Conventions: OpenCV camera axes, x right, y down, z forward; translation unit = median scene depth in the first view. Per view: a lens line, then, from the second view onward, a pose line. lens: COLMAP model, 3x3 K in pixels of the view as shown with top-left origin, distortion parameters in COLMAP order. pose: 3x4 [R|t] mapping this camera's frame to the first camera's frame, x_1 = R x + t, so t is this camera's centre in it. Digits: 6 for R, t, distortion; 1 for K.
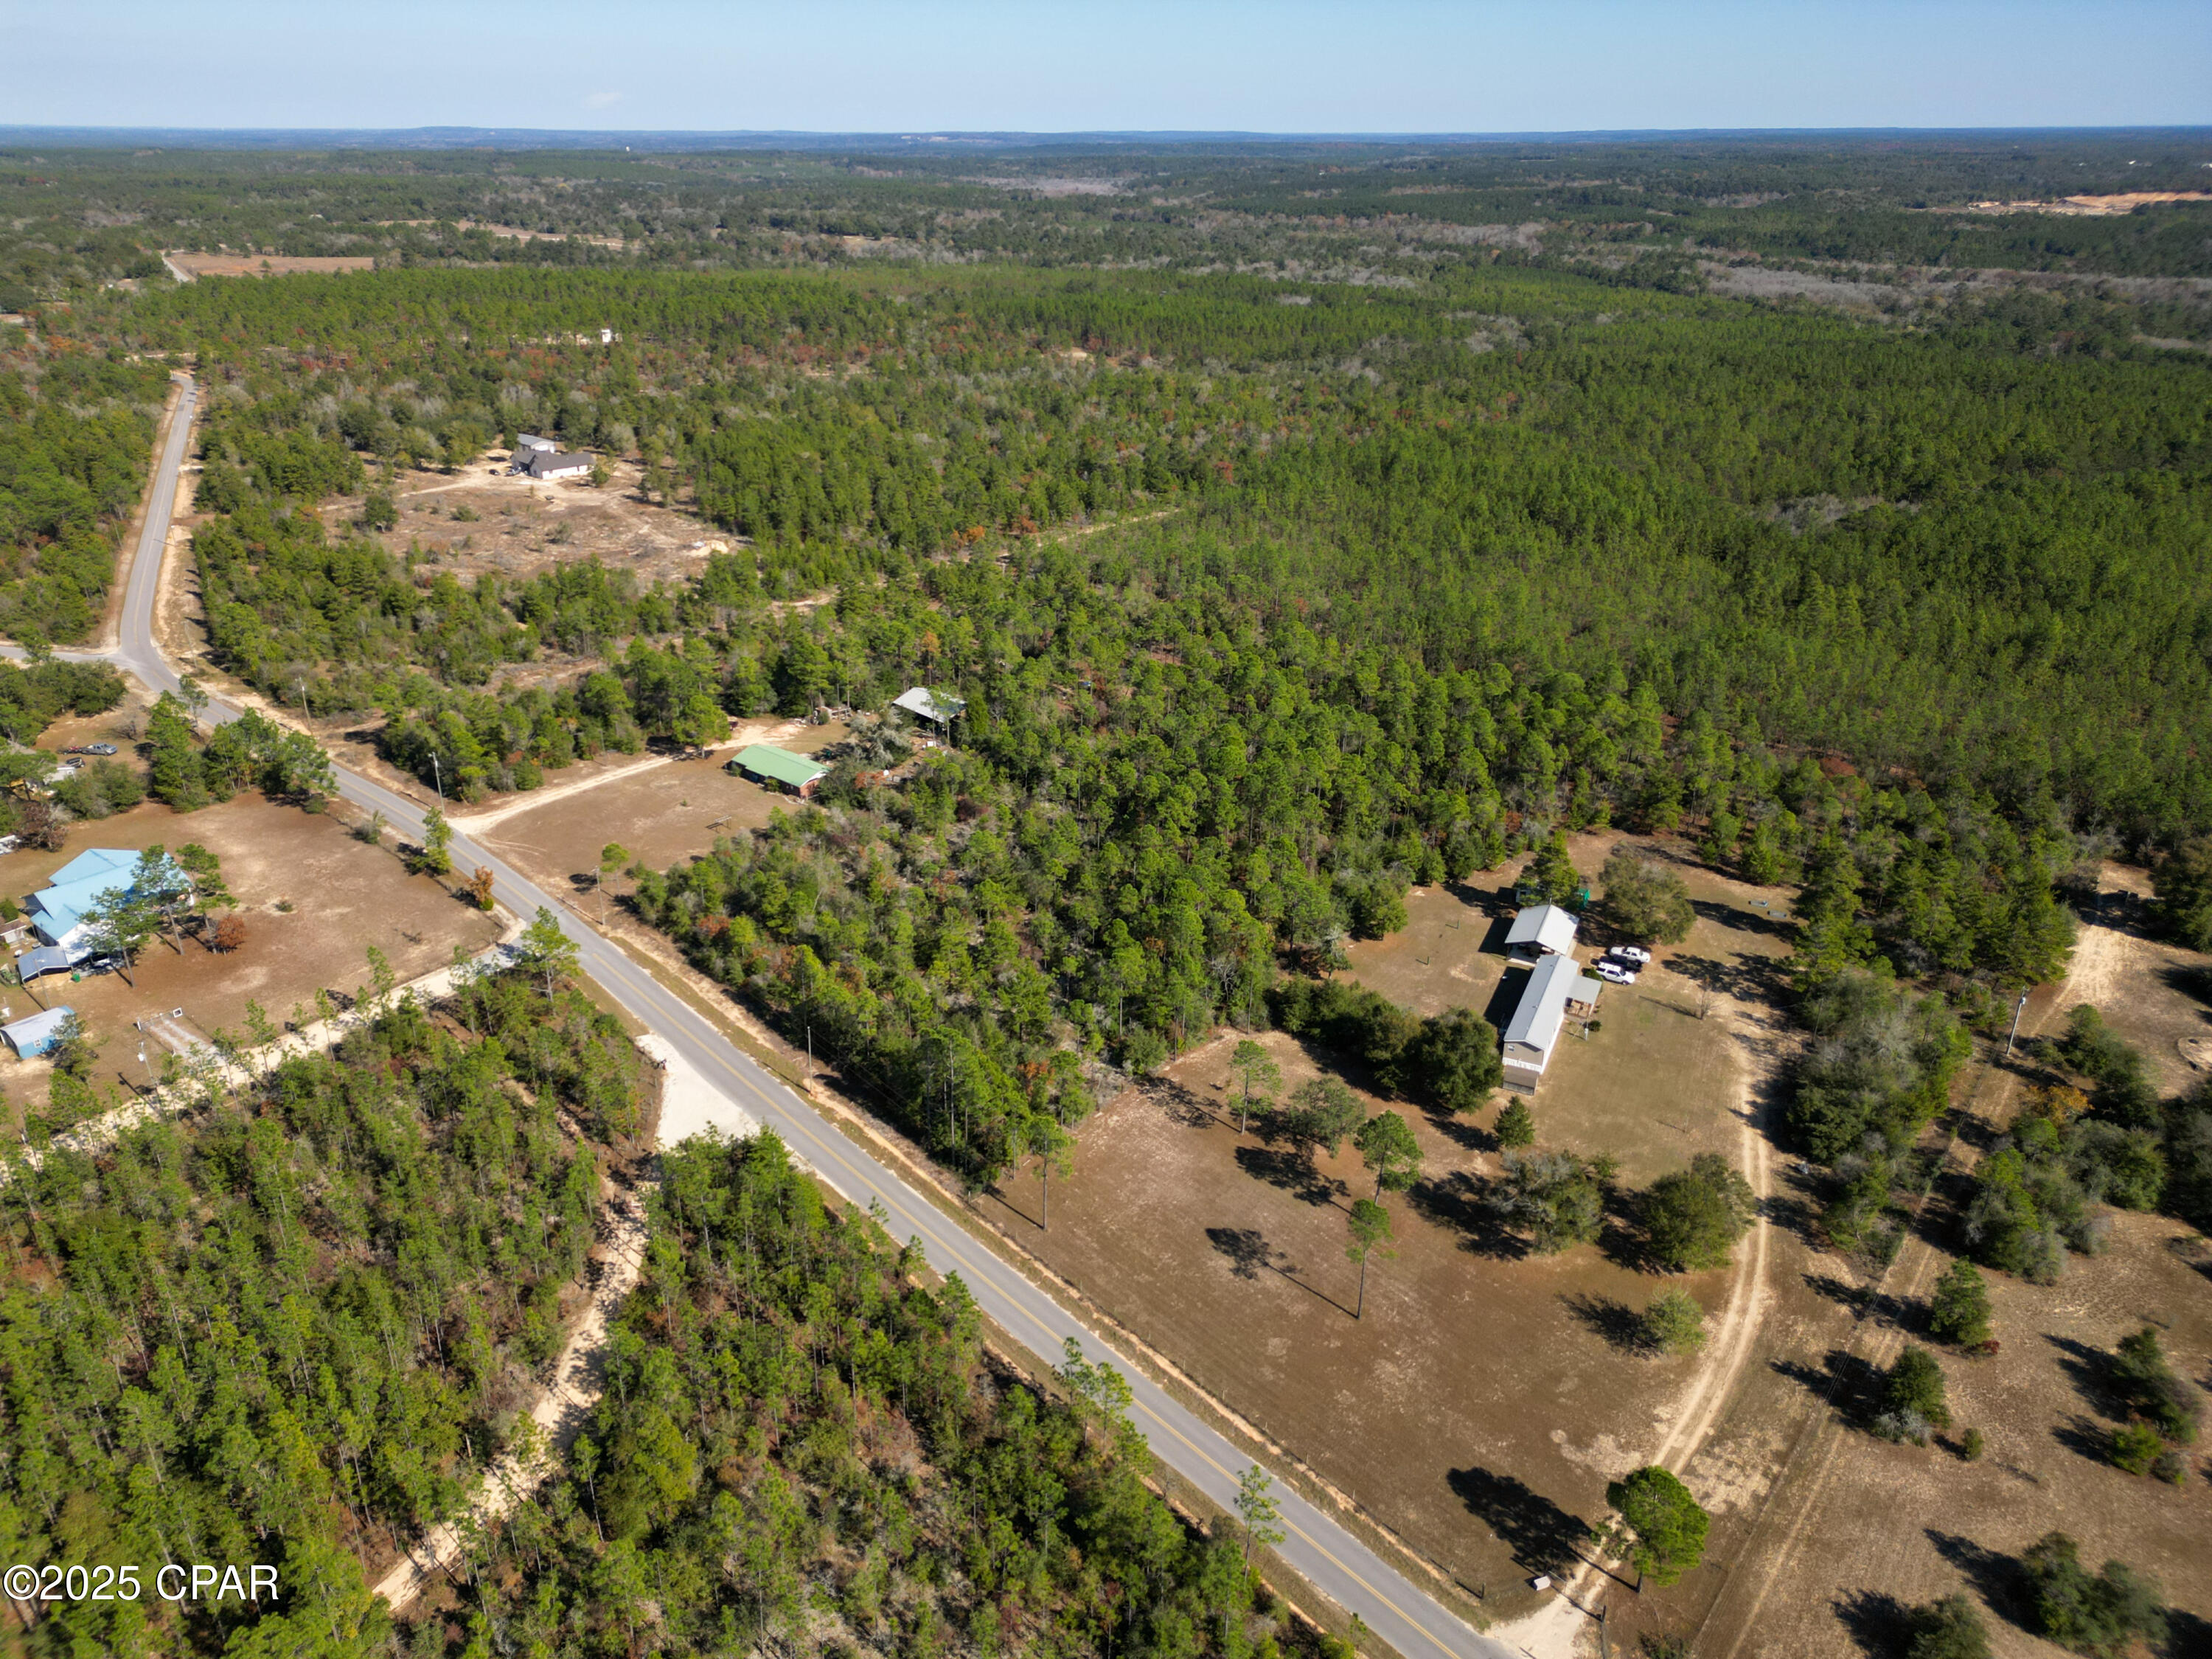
lens RADIAL K [[1542.4, 0, 1106.0], [0, 1542.4, 829.7], [0, 0, 1]] dist [0.005112, 0.001172]
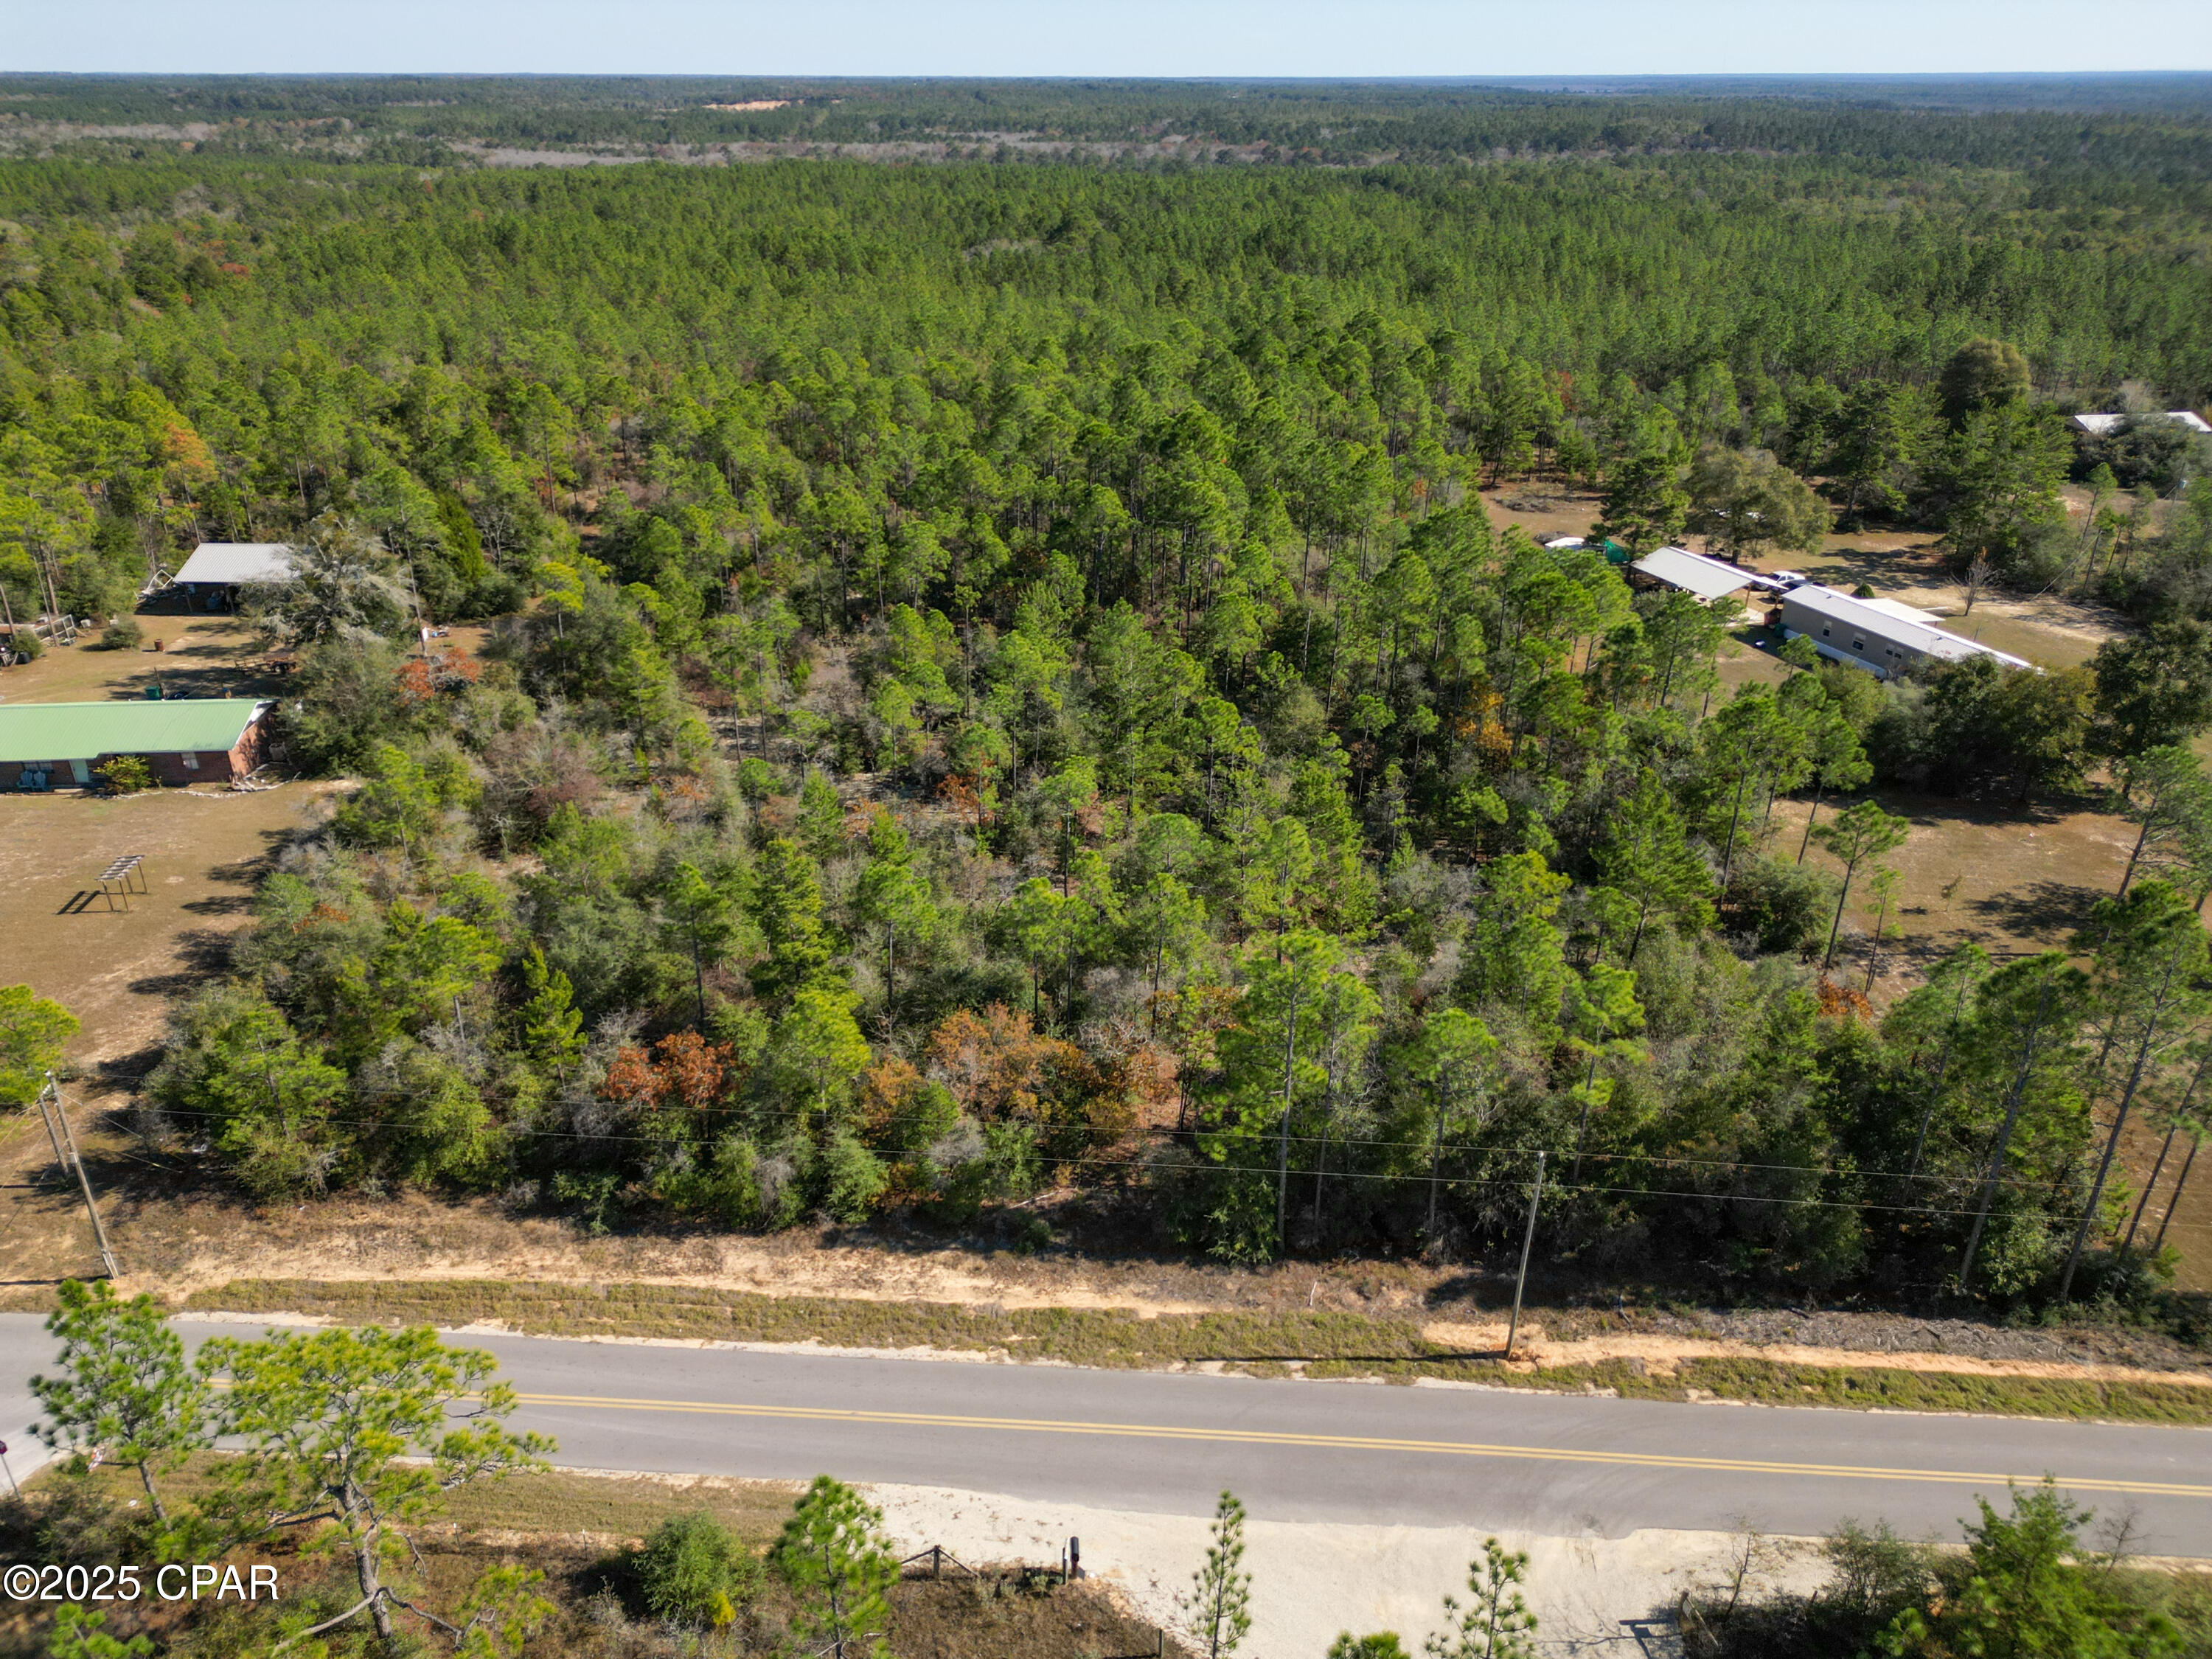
lens RADIAL K [[1542.4, 0, 1104.2], [0, 1542.4, 829.9], [0, 0, 1]] dist [0.005112, 0.001172]
pose [[0.712472, -0.317967, 0.625524, -0.393085], [0.296019, 0.944431, 0.142908, 0.001002], [-0.636205, 0.083349, 0.767005, 0.766927]]
